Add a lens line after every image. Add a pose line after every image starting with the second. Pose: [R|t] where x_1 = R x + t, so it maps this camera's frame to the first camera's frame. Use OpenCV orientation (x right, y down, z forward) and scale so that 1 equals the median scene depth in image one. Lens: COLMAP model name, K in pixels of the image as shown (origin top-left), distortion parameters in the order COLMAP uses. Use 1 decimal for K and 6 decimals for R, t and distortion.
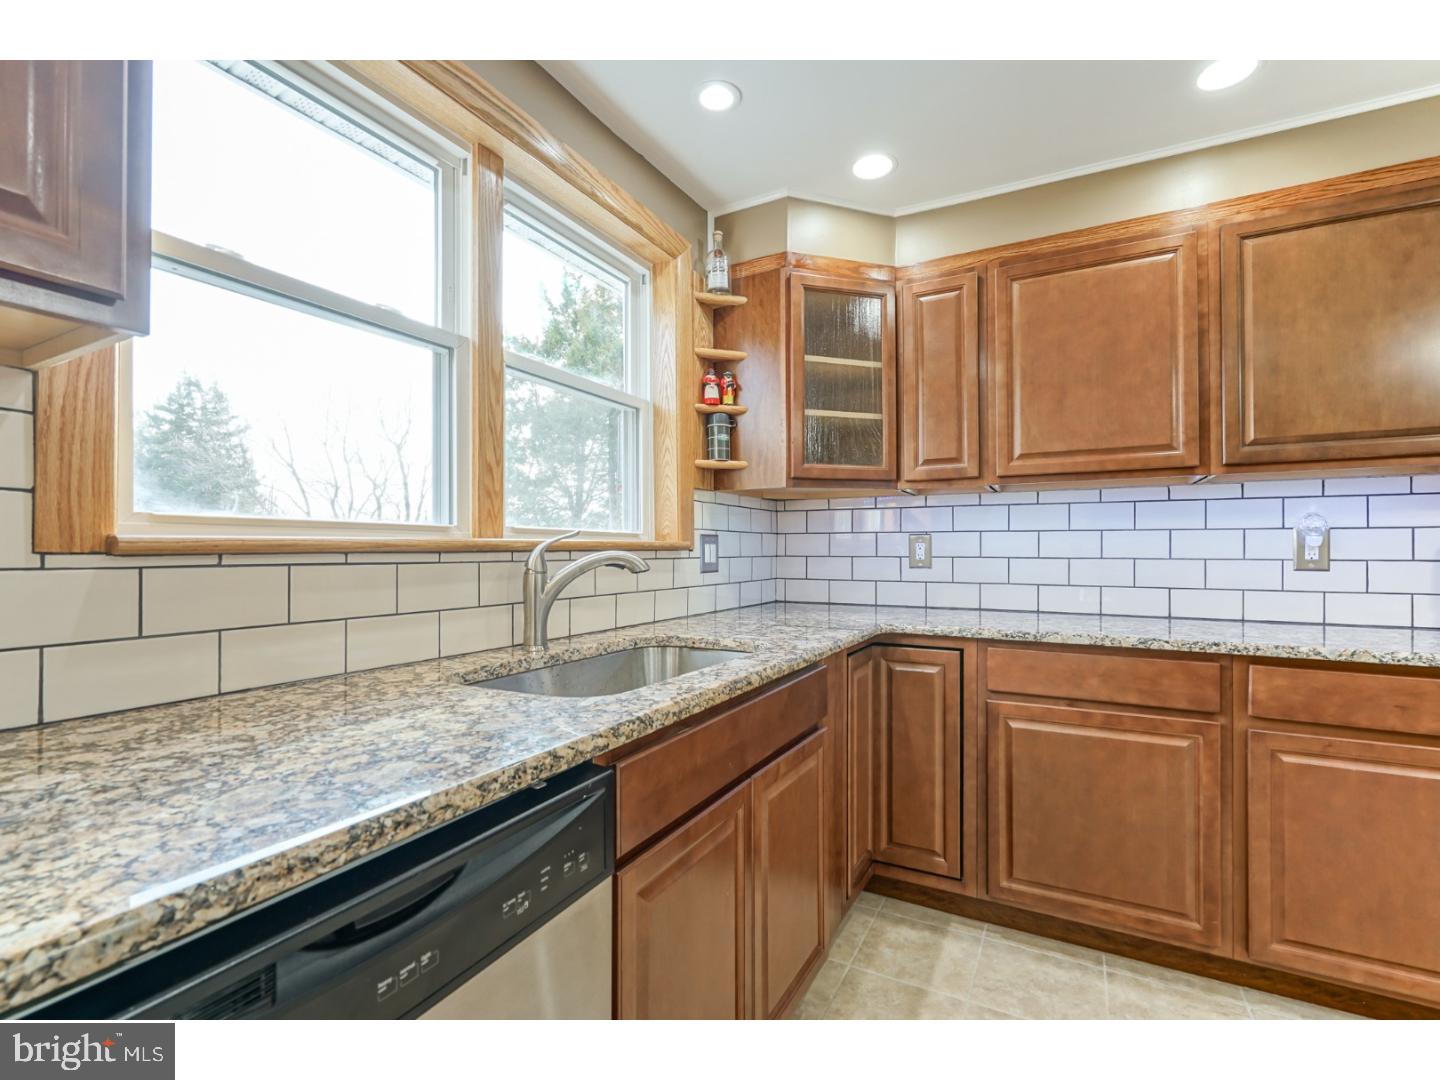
lens RADIAL K [[652.4, 0, 711.9], [0, 652.4, 545.5], [0, 0, 1]] dist [-0.004094, 0.001513]
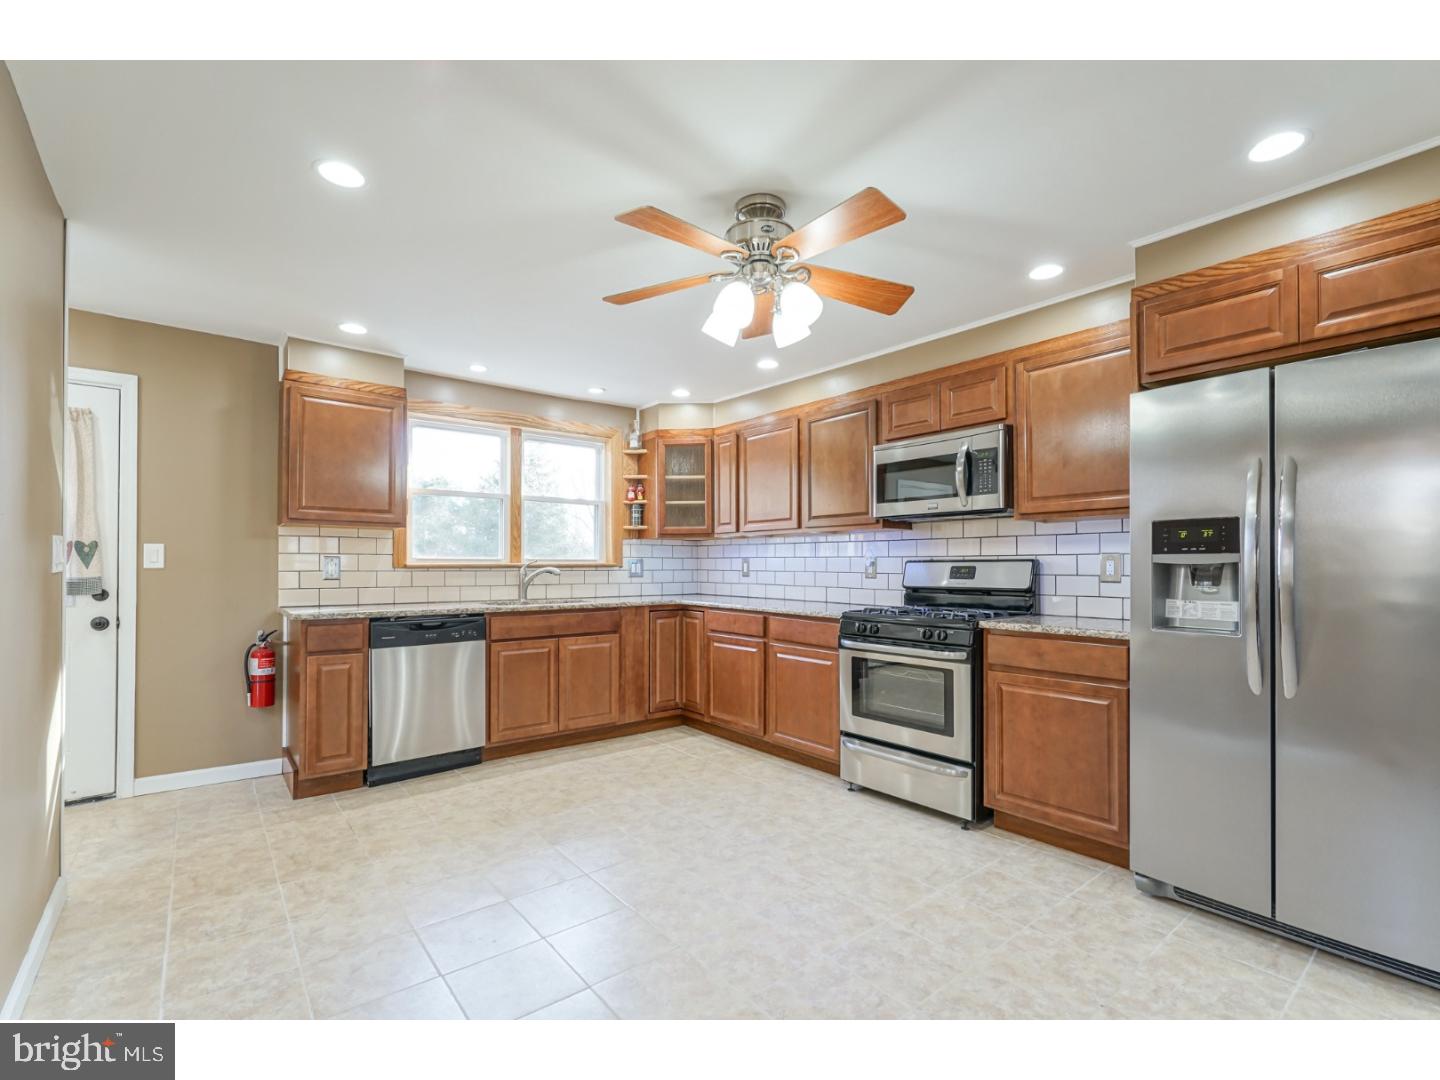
lens RADIAL K [[653.7, 0, 704.7], [0, 653.7, 560.0], [0, 0, 1]] dist [-0.001096, 0.000590]
pose [[0.910603, -0.001277, -0.413281, 1.163019], [0.001175, 0.999999, -0.000502, -0.015120], [0.413281, -0.000028, 0.910603, -0.925373]]
